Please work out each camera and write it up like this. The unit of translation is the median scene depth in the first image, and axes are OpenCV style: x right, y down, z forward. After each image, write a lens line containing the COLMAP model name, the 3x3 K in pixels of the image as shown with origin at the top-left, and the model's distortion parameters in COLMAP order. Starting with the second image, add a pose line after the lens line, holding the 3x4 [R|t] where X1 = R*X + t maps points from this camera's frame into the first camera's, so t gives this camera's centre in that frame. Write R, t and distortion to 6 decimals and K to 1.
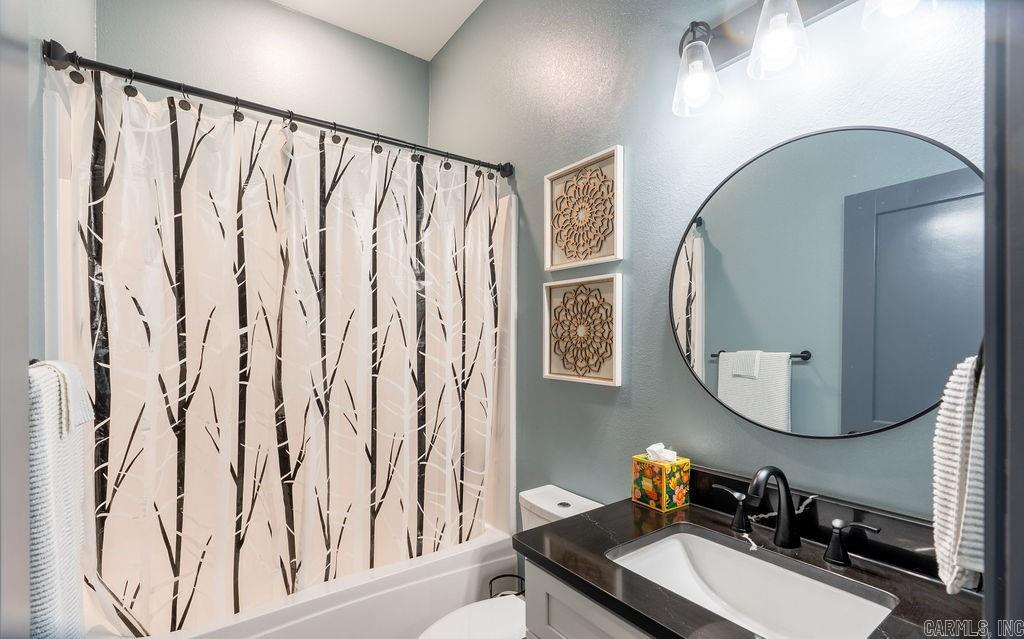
lens RADIAL K [[460.3, 0, 511.5], [0, 460.3, 339.9], [0, 0, 1]] dist [-0.011776, 0.003865]
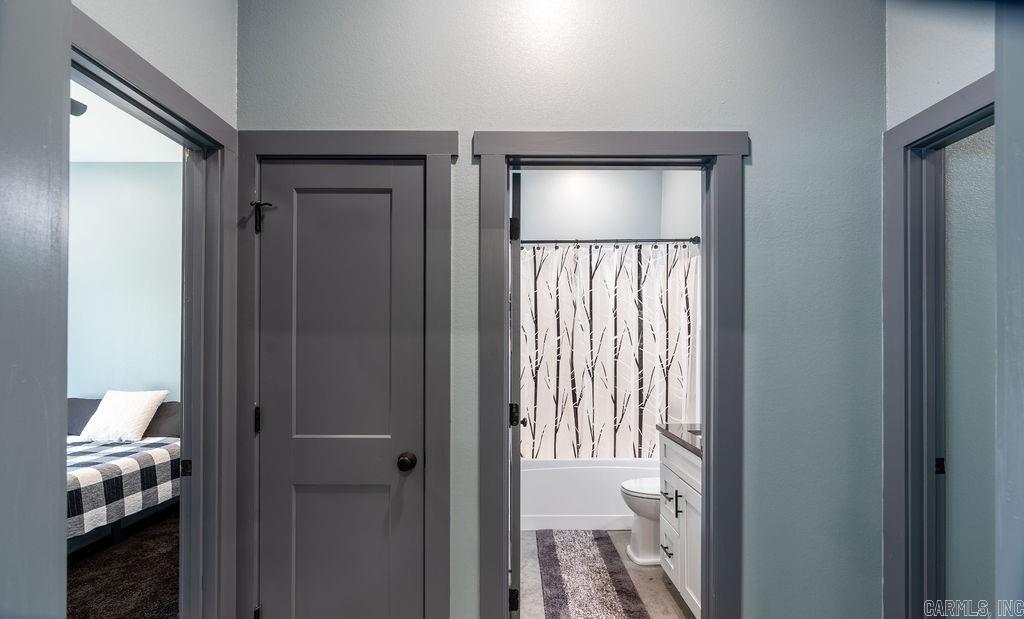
lens RADIAL K [[458.7, 0, 520.1], [0, 458.7, 340.4], [0, 0, 1]] dist [-0.008139, 0.001203]
pose [[0.822095, 0.001146, -0.569350, 0.522709], [-0.002753, 0.999994, -0.001962, -0.001978], [0.569344, 0.003180, 0.822093, -0.923108]]
